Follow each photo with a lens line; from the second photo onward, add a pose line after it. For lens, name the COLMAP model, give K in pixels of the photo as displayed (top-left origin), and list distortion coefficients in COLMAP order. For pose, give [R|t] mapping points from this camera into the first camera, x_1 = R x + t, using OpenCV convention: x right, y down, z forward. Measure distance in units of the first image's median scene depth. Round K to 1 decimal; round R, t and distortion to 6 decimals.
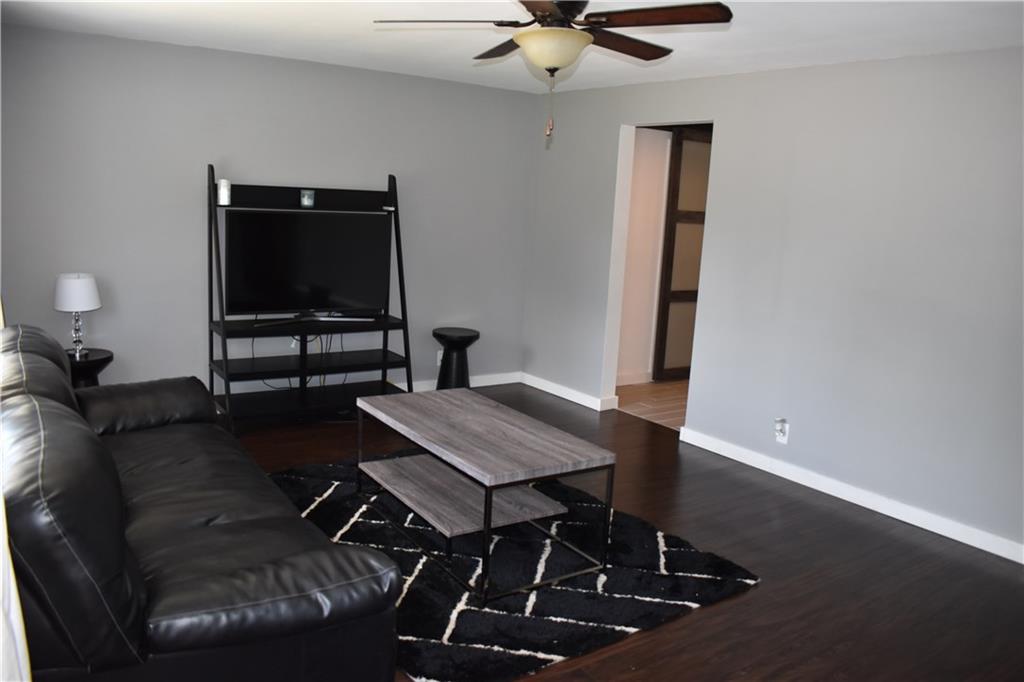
lens RADIAL K [[793.8, 0, 512.0], [0, 793.8, 341.0], [0, 0, 1]] dist [-0.000249, -0.001479]
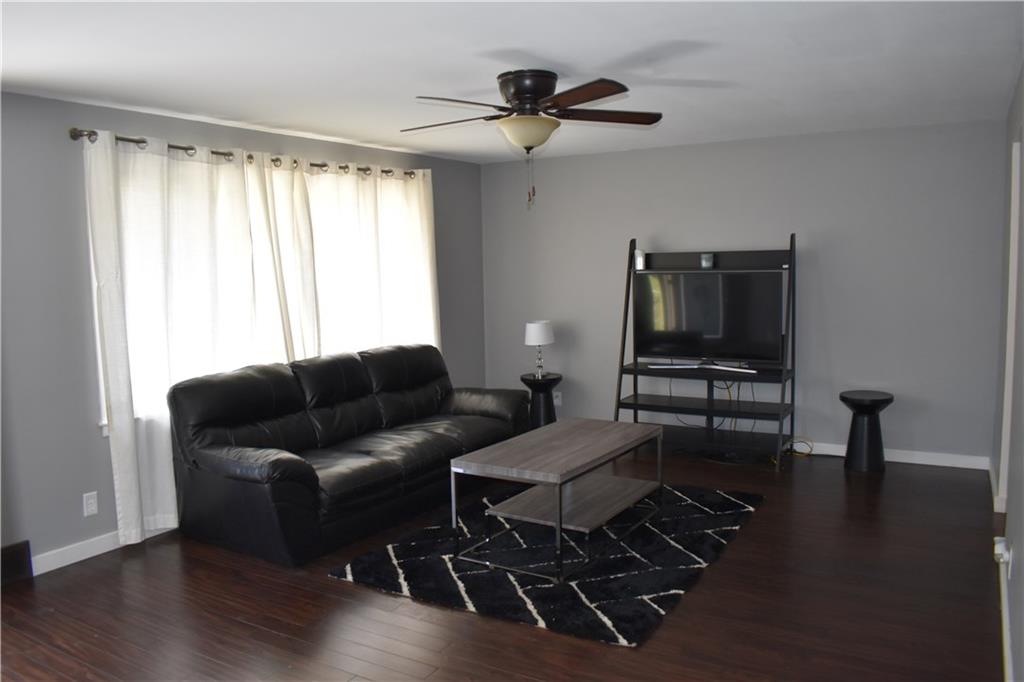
lens RADIAL K [[790.3, 0, 512.0], [0, 790.3, 341.0], [0, 0, 1]] dist [-0.078407, -0.007261]
pose [[0.447409, 0.030861, -0.893797, 0.639821], [-0.115227, 0.993064, -0.023391, -0.005666], [0.886876, 0.113455, 0.447861, 0.255436]]
